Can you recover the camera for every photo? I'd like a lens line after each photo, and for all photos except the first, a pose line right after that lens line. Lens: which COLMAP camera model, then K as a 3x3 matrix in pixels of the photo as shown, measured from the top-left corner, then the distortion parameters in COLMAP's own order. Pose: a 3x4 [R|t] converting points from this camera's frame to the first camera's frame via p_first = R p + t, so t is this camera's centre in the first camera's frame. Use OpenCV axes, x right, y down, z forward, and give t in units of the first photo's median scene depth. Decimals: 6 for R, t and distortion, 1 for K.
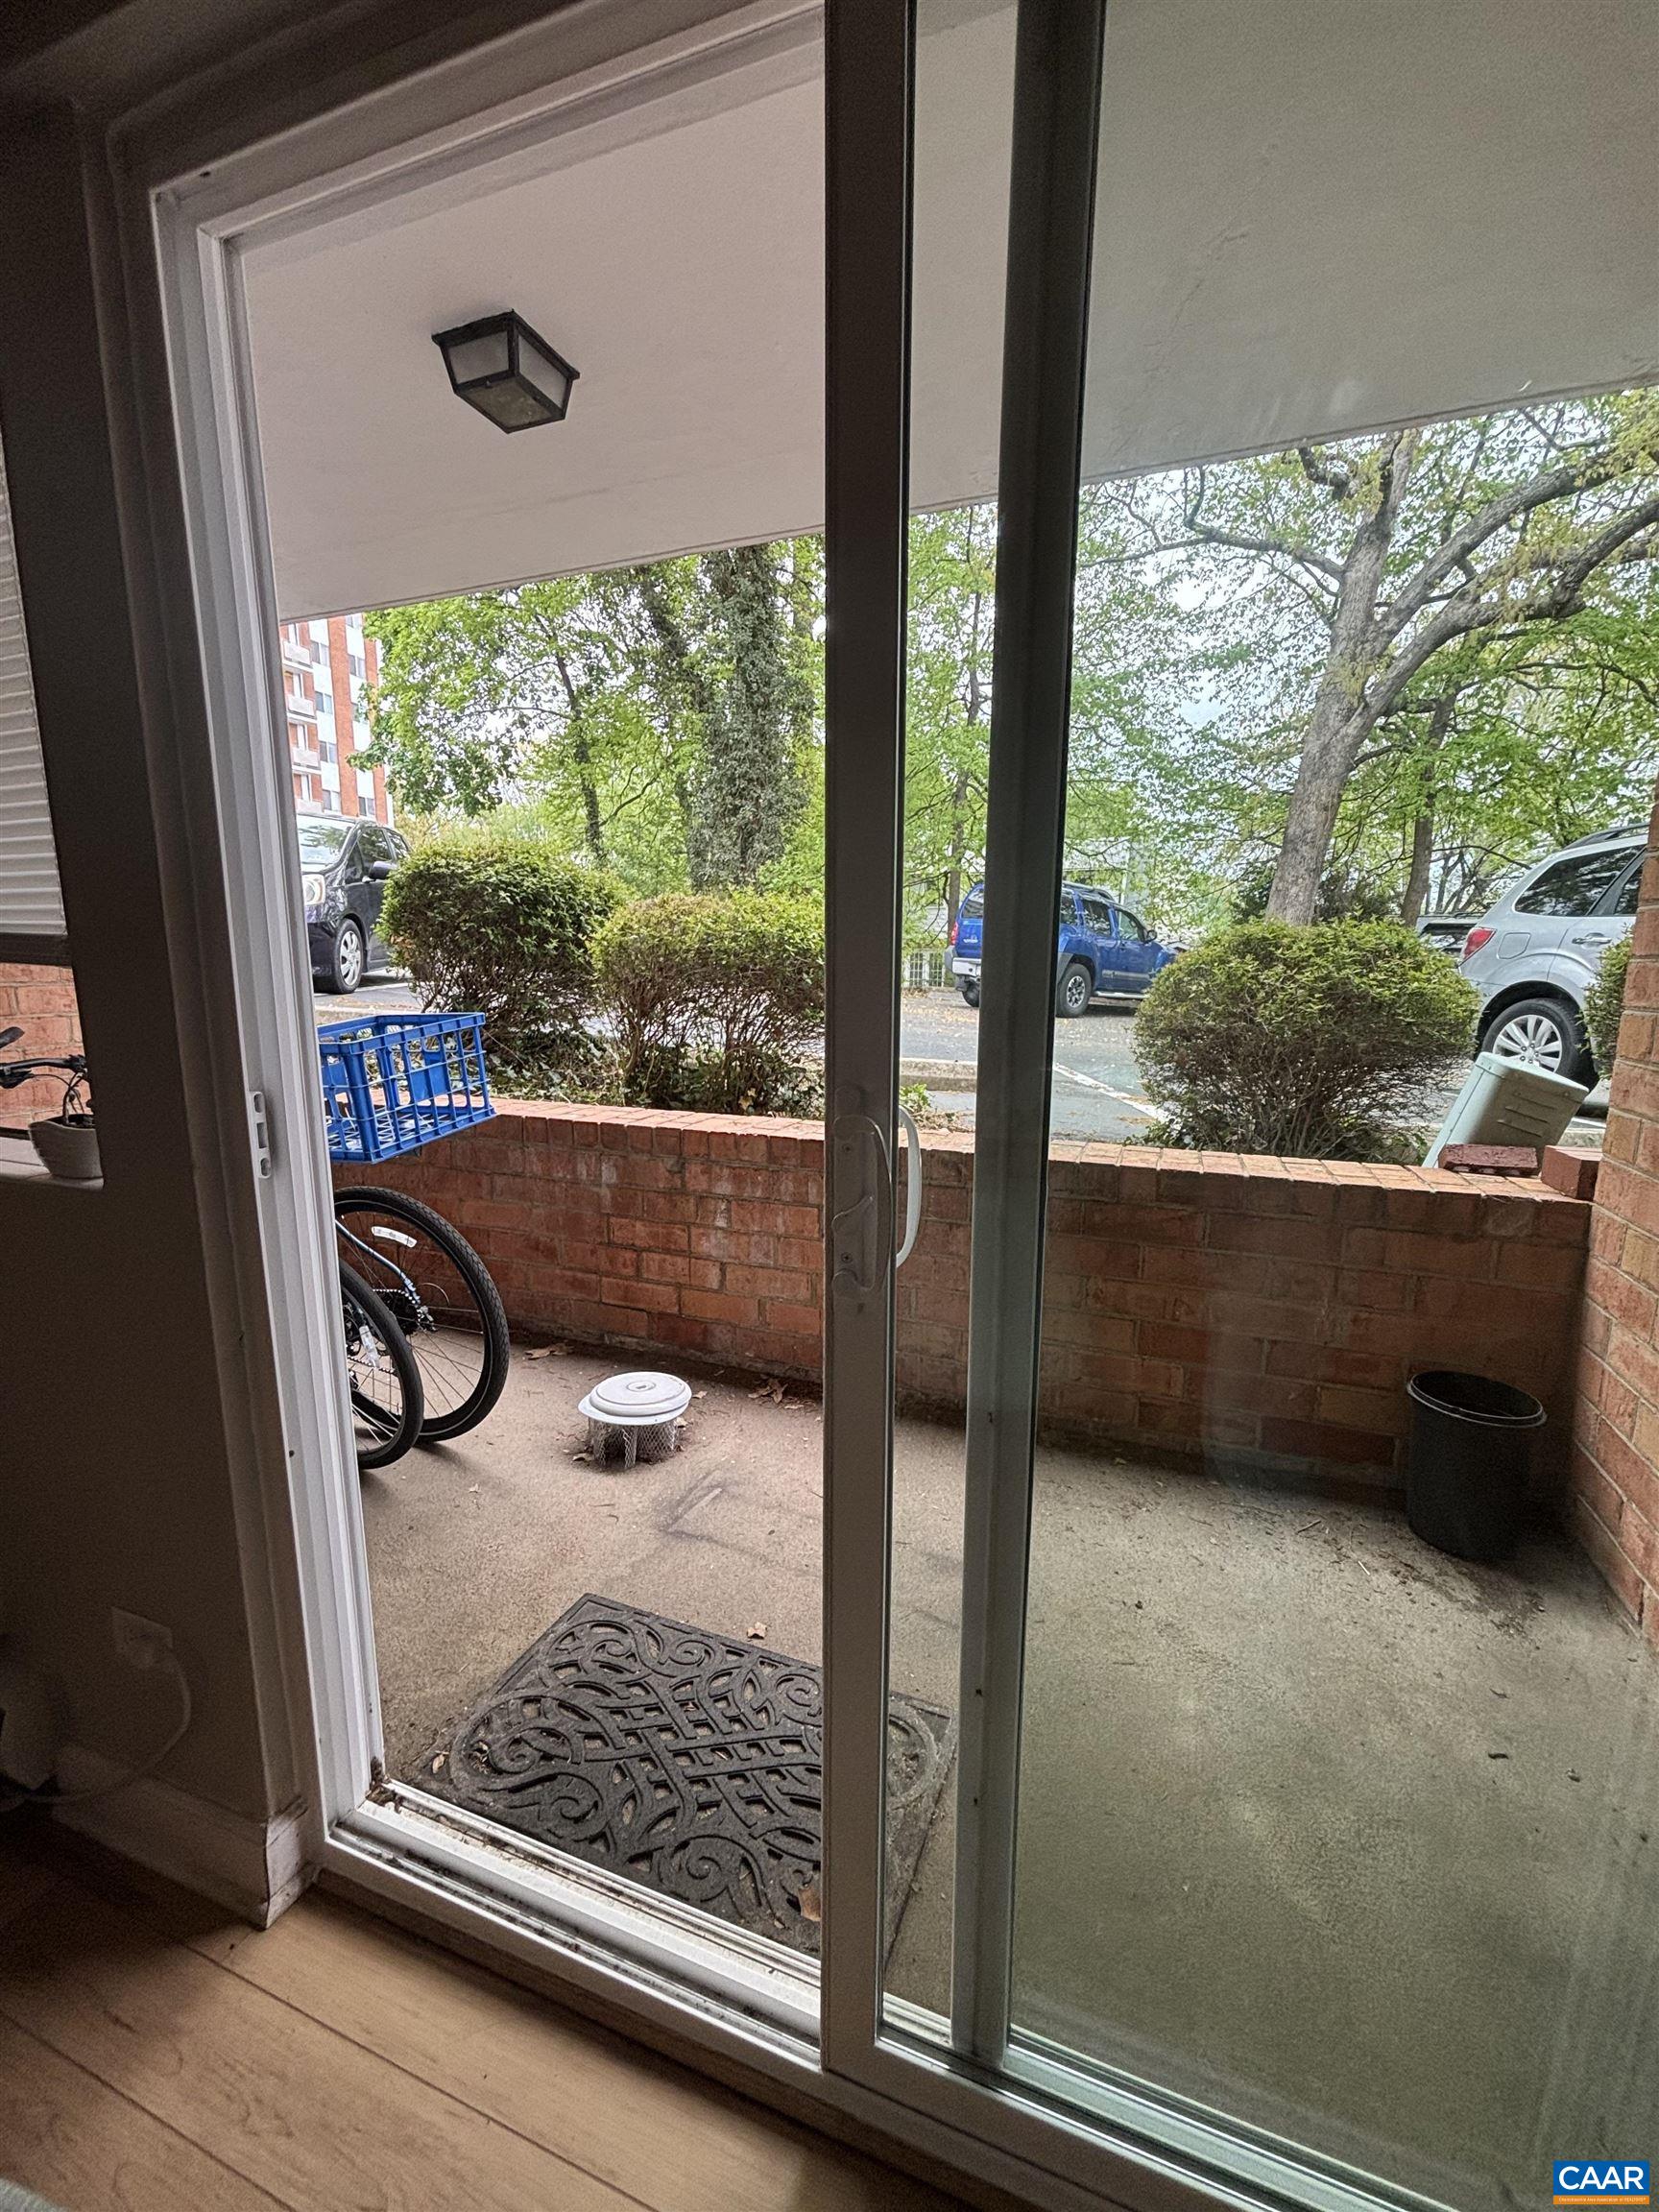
lens RADIAL K [[895.0, 0, 829.5], [0, 895.0, 1106.0], [0, 0, 1]] dist [-0.026408, 0.012224]
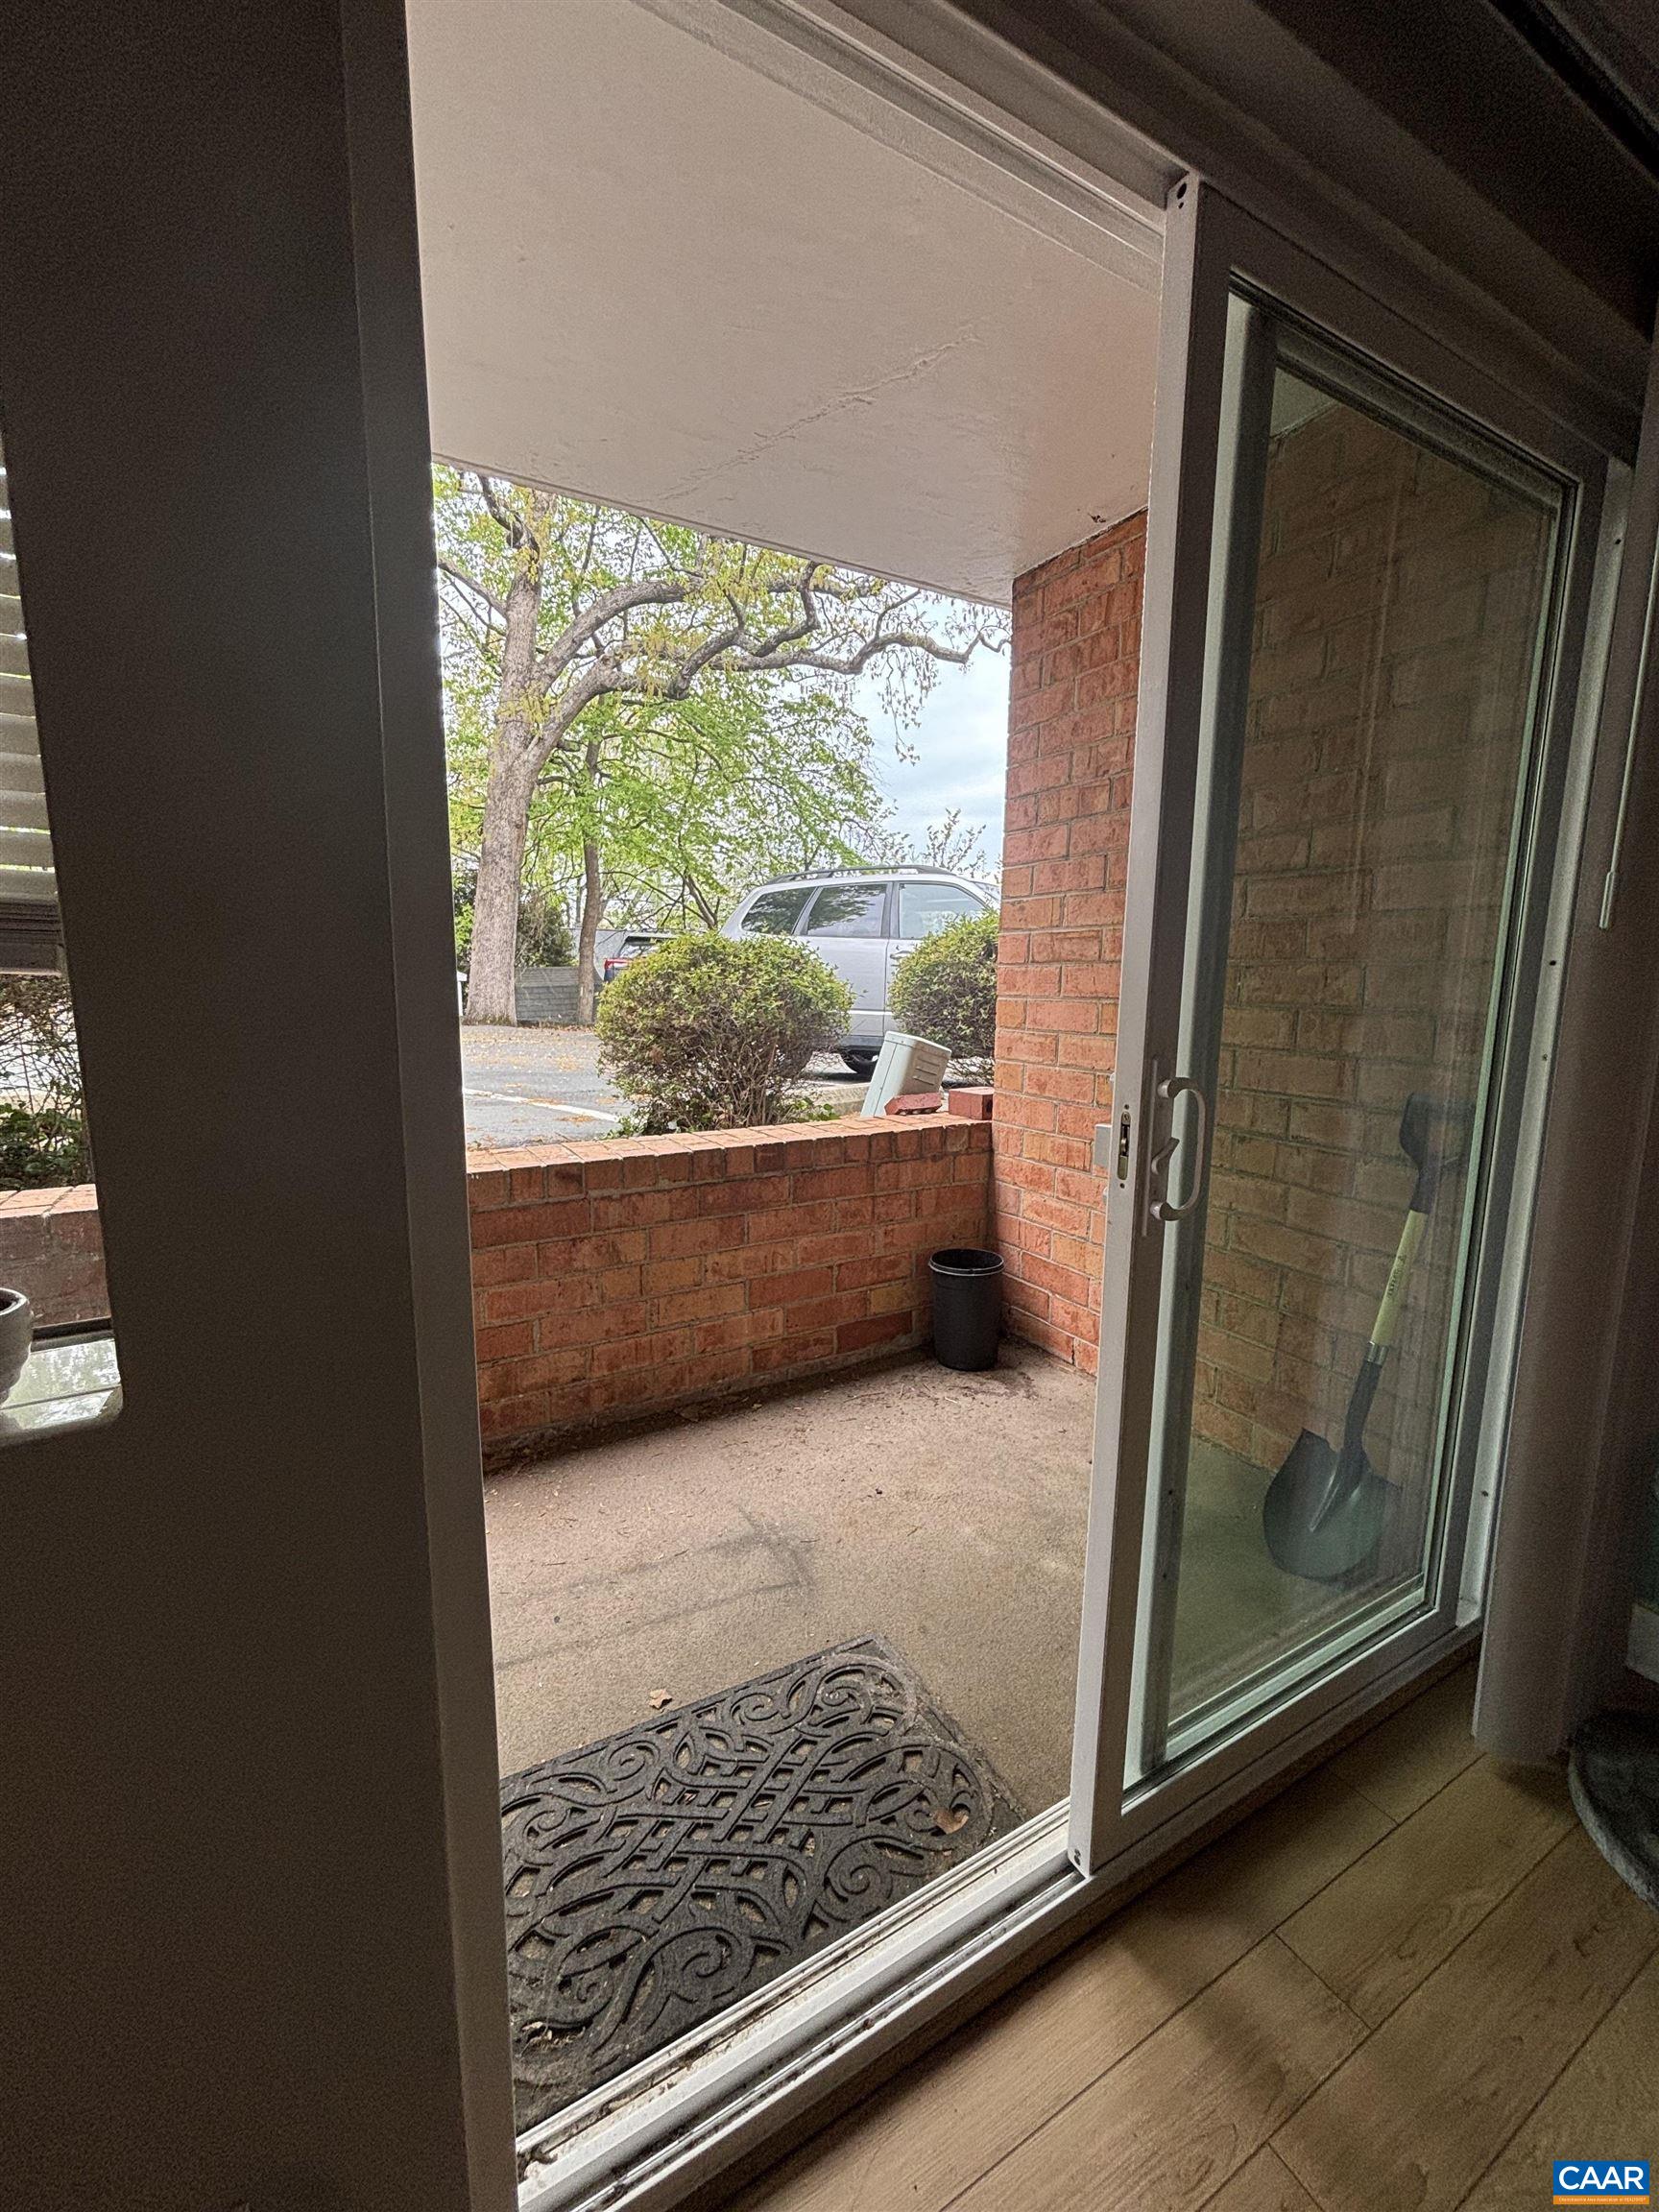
lens RADIAL K [[889.5, 0, 829.5], [0, 889.5, 1106.0], [0, 0, 1]] dist [-0.000397, -0.003229]
pose [[0.631547, -0.118137, 0.766284, -0.551155], [0.122972, 0.991076, 0.051444, -0.034158], [-0.765523, 0.061742, 0.640439, 0.225091]]
